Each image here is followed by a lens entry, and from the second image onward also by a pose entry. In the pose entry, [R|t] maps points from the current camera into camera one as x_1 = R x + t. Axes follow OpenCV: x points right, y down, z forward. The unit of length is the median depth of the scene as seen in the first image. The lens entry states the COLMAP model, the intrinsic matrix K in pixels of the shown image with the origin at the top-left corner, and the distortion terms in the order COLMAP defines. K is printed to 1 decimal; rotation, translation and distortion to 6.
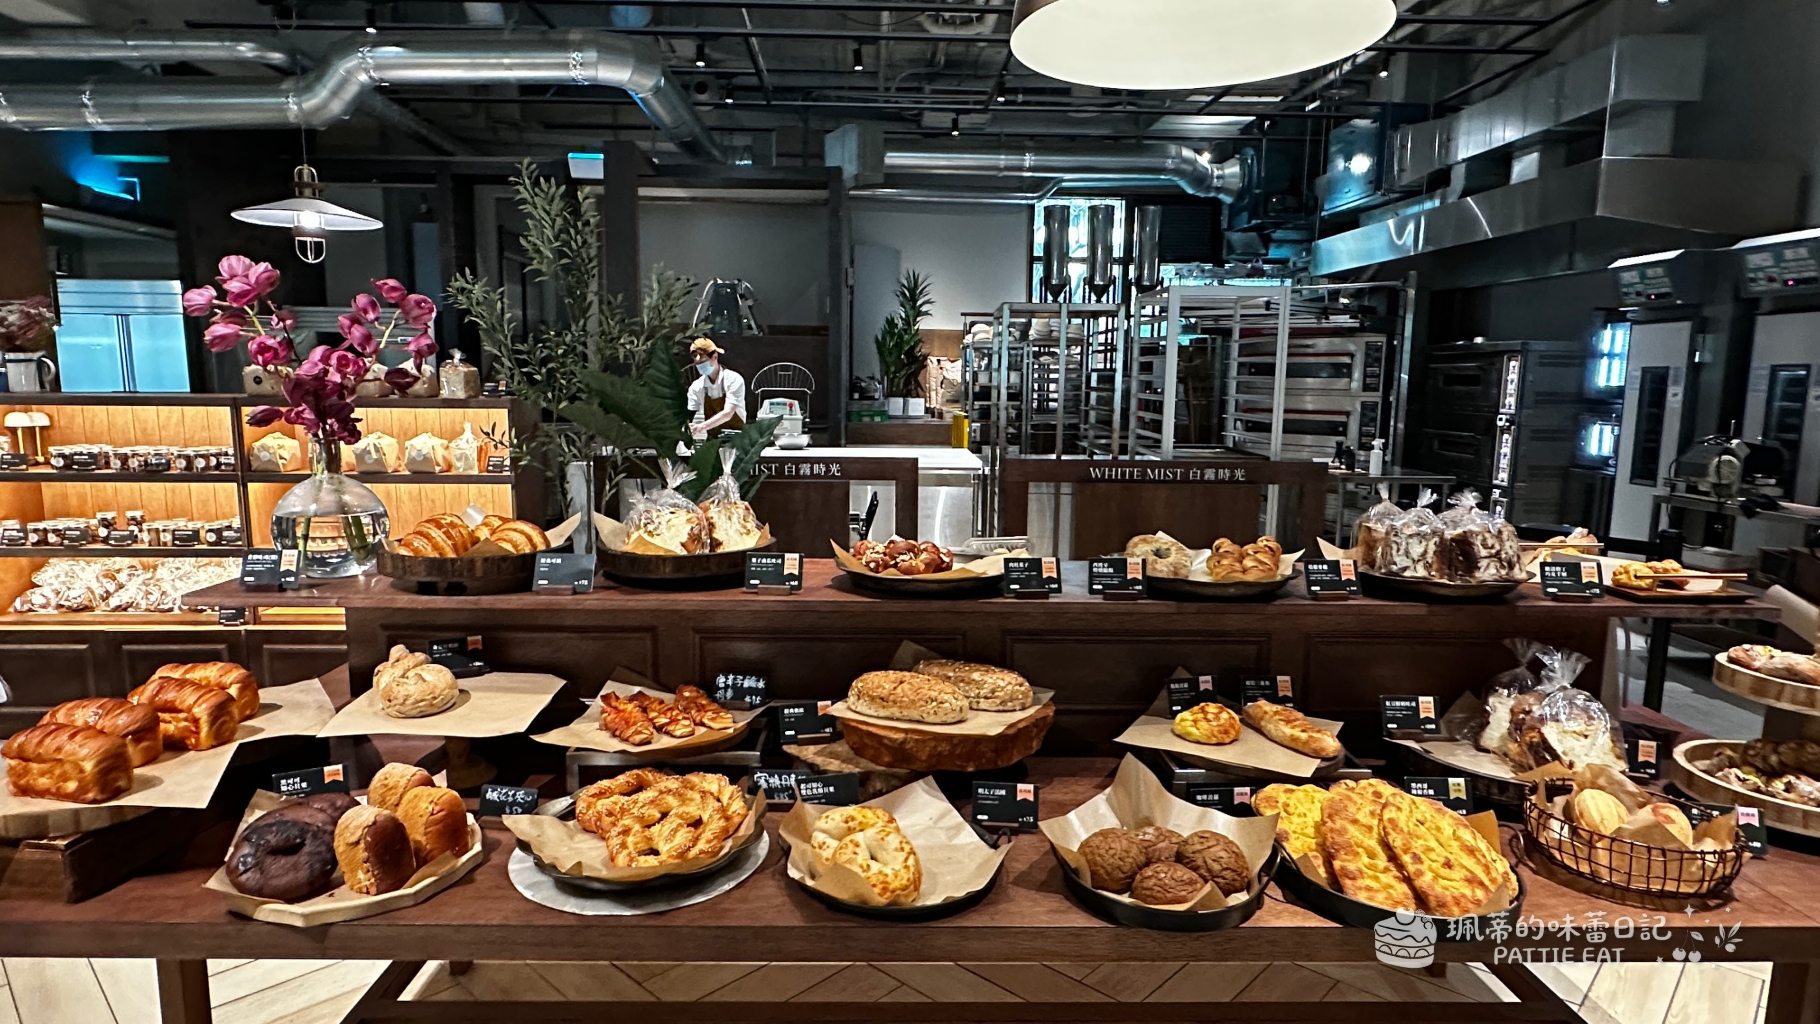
lens RADIAL K [[1024.1, 0, 910.0], [0, 1024.1, 512.0], [0, 0, 1]] dist [0.001941, -0.000342]
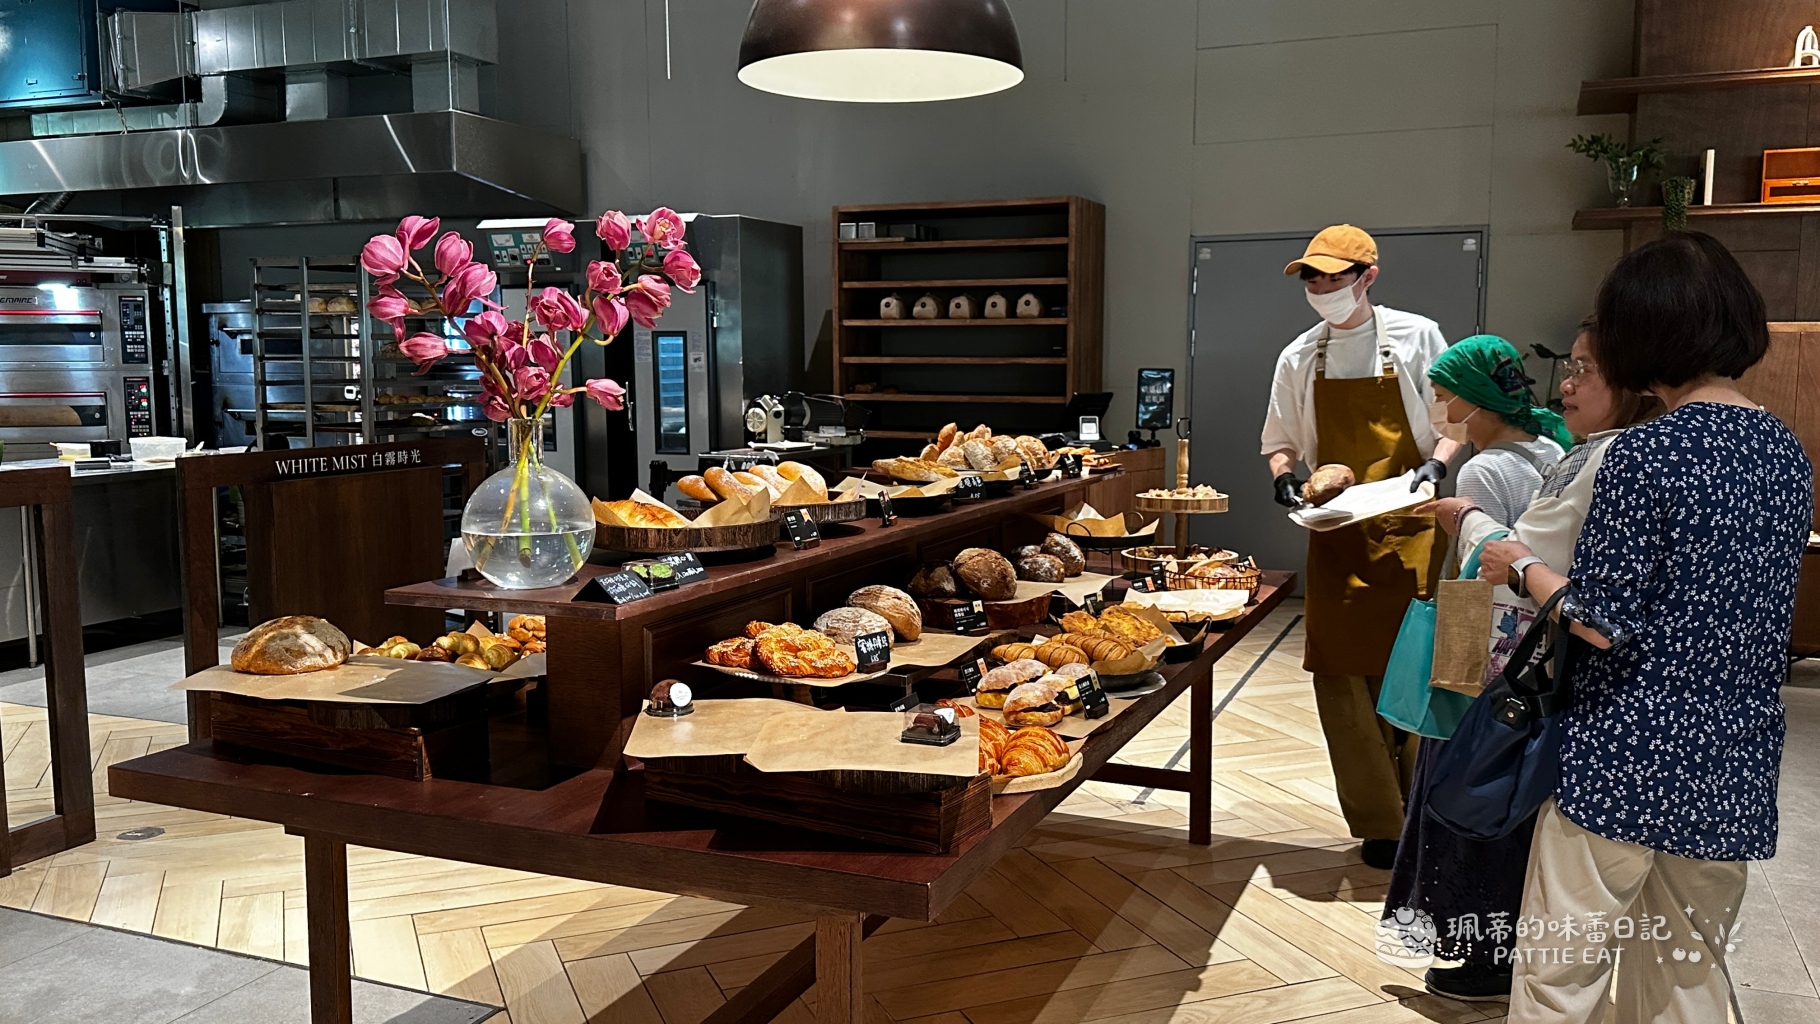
lens RADIAL K [[1484.9, 0, 910.0], [0, 1484.9, 512.0], [0, 0, 1]] dist [0.003111, 0.004271]
pose [[0.402333, -0.103347, 0.909641, -0.432468], [0.122440, 0.990756, 0.058407, -0.008598], [-0.907269, 0.087877, 0.411268, 0.089579]]
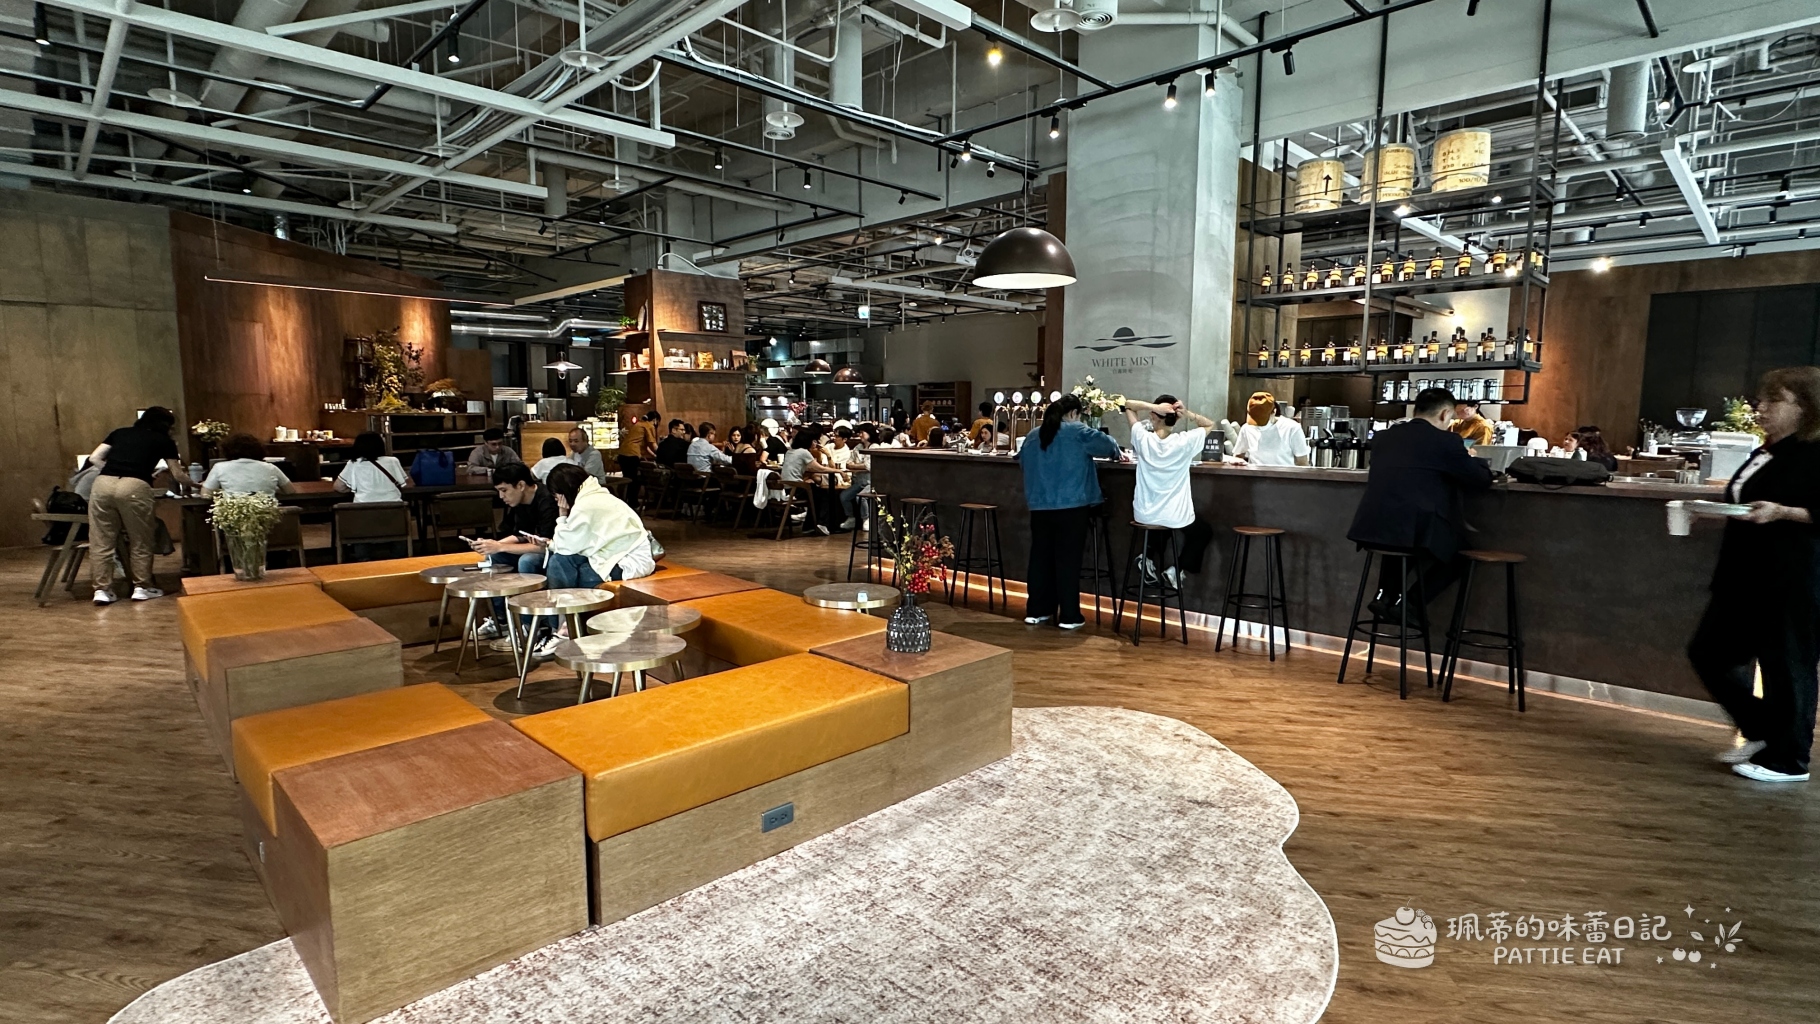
lens RADIAL K [[879.5, 0, 910.0], [0, 879.5, 512.0], [0, 0, 1]] dist [0.000023, -0.000004]
pose [[0.718374, -0.083907, 0.690578, -2.061575], [0.091433, 0.995476, 0.025840, 0.270034], [-0.689622, 0.044578, 0.722796, -2.188476]]
